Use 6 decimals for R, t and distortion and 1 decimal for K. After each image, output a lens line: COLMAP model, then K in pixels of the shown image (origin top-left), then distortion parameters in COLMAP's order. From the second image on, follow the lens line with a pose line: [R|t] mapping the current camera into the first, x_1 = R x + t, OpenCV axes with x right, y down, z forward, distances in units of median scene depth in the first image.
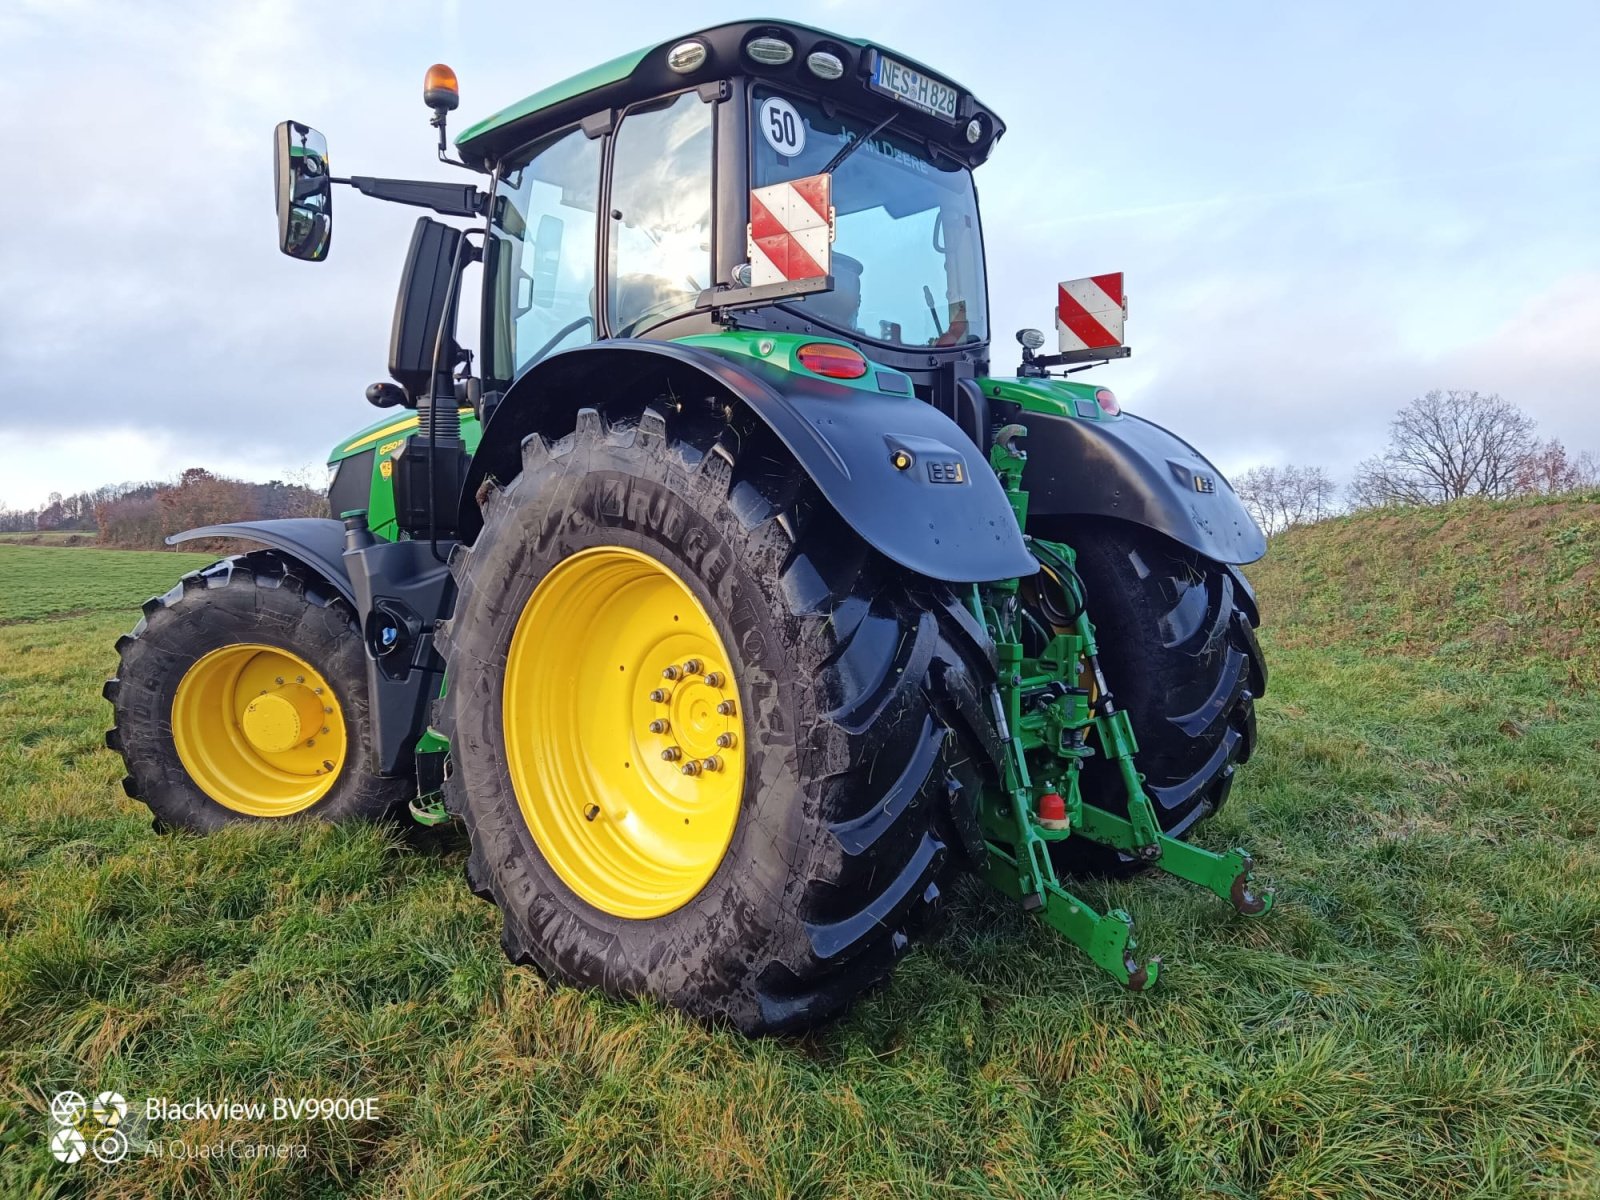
lens RADIAL K [[1190.9, 0, 800.0], [0, 1190.9, 600.0], [0, 0, 1]] dist [0.113454, -0.162000]
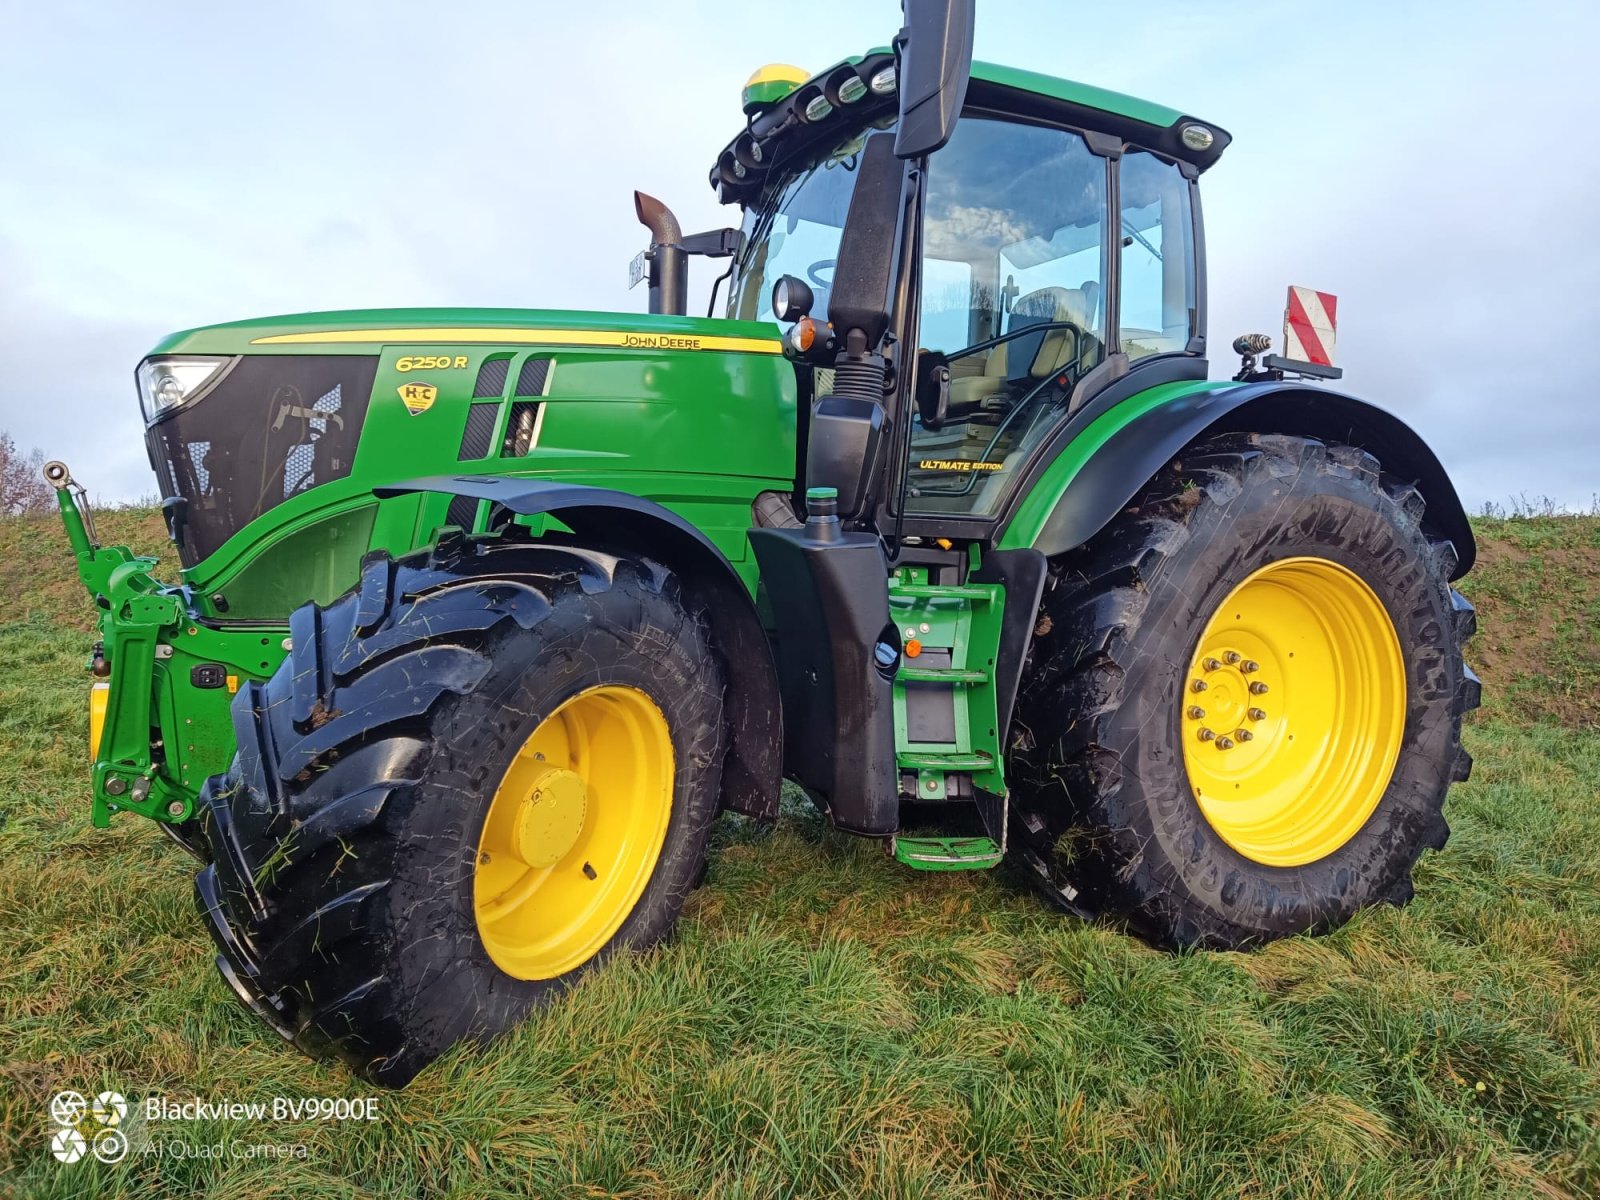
lens RADIAL K [[1190.9, 0, 800.0], [0, 1190.9, 600.0], [0, 0, 1]] dist [0.113454, -0.162000]
pose [[0.357581, -0.010674, 0.933821, -1.513297], [0.007046, 0.999937, 0.008731, -0.016753], [-0.933856, 0.003457, 0.357634, 1.071376]]
